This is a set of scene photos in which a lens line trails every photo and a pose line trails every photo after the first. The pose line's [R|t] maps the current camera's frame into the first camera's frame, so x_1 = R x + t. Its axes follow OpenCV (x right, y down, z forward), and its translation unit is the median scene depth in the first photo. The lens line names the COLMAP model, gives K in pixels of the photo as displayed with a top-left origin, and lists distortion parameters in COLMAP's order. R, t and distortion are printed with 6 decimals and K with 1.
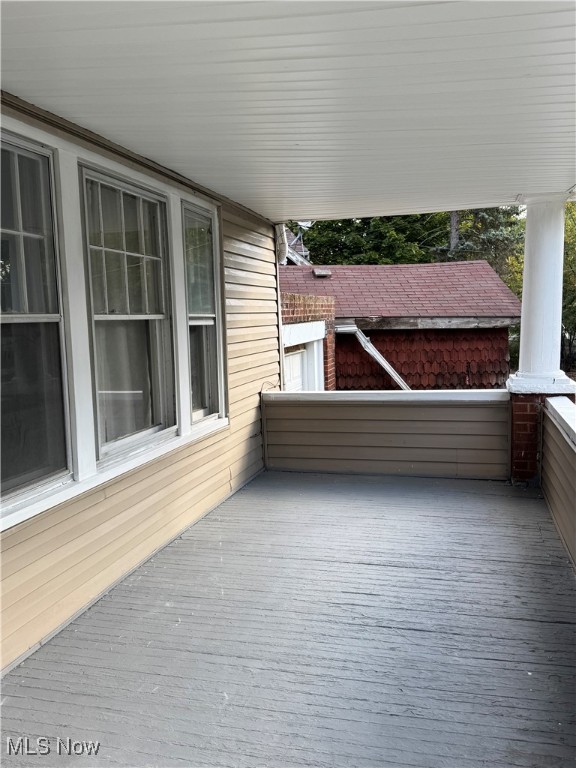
lens RADIAL K [[679.2, 0, 290.9], [0, 679.2, 384.8], [0, 0, 1]] dist [0.000762, -0.002275]
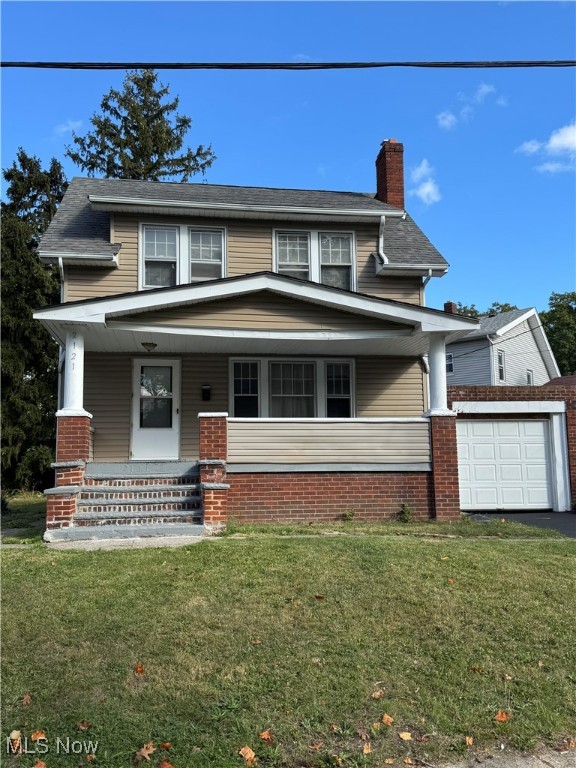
lens RADIAL K [[703.1, 0, 288.0], [0, 703.1, 384.0], [0, 0, 1]] dist [0.124410, -0.009916]
pose [[0.378286, -0.091209, -0.921184, 4.203583], [-0.092475, 0.986432, -0.135645, 0.462733], [0.921058, 0.136499, 0.364719, -0.586097]]
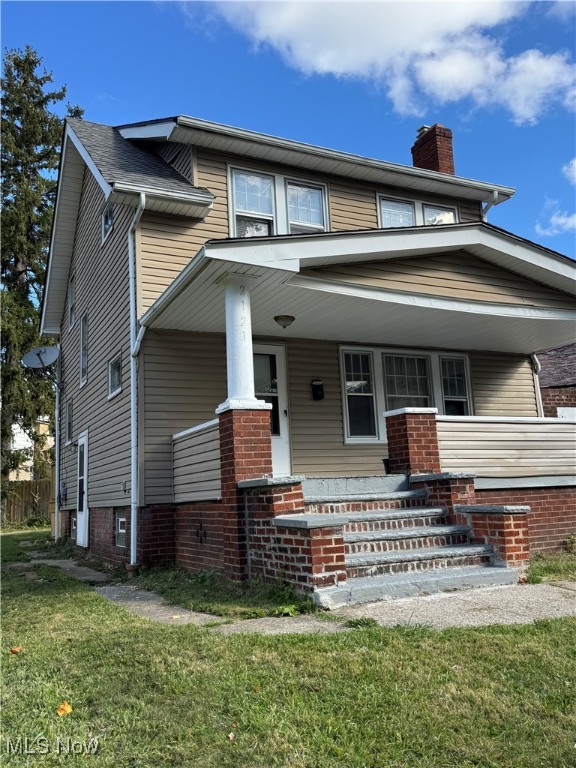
lens RADIAL K [[656.3, 0, 288.0], [0, 656.3, 384.0], [0, 0, 1]] dist [0.154967, -0.213387]
pose [[0.644524, -0.125991, -0.754132, 2.087004], [-0.050494, 0.977163, -0.206407, 0.612150], [0.762915, 0.171113, 0.623443, -1.615724]]
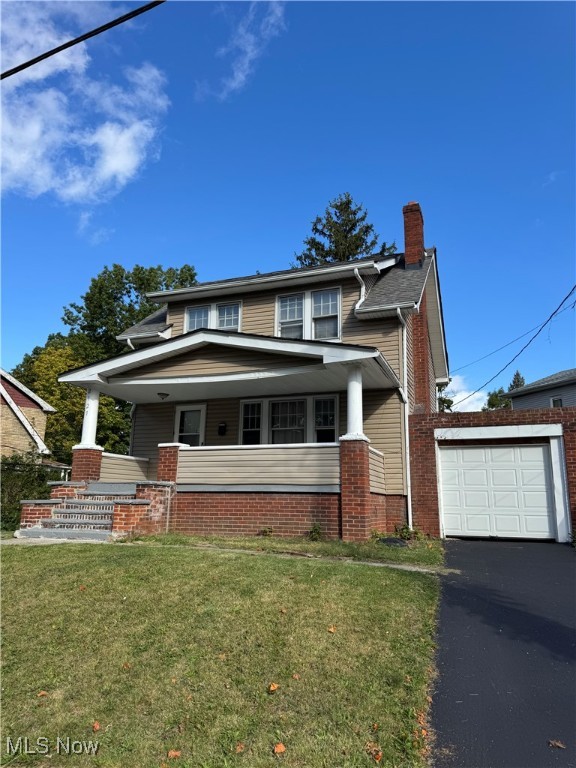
lens RADIAL K [[534.2, 0, 288.0], [0, 534.2, 384.0], [0, 0, 1]] dist [0.162540, -0.297624]
pose [[-0.124377, -0.182923, -0.975228, 4.108413], [-0.109035, 0.979427, -0.169805, 0.269054], [0.986226, 0.085214, -0.141764, 1.835316]]
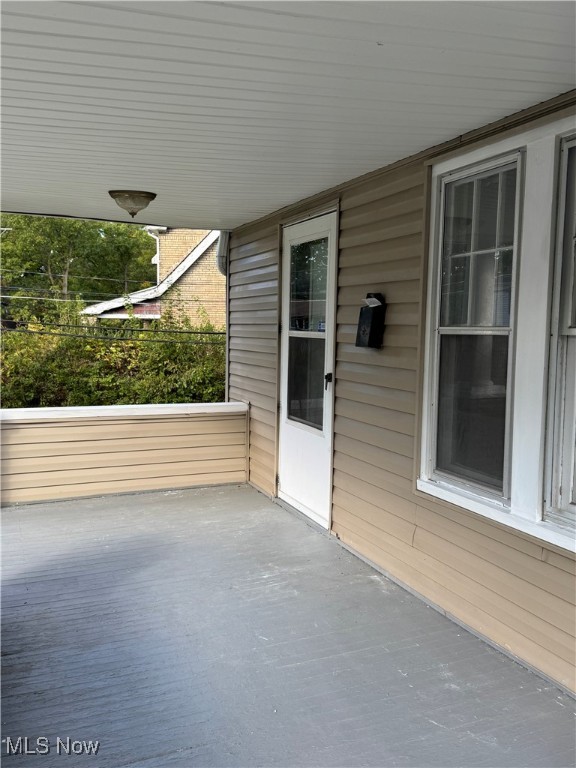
lens RADIAL K [[679.2, 0, 290.9], [0, 679.2, 384.8], [0, 0, 1]] dist [0.000762, -0.002275]
pose [[-0.797724, 0.069415, -0.599014, 0.466385], [-0.050227, 0.982252, 0.180714, -0.179671], [0.600927, 0.174246, -0.780080, 1.558732]]
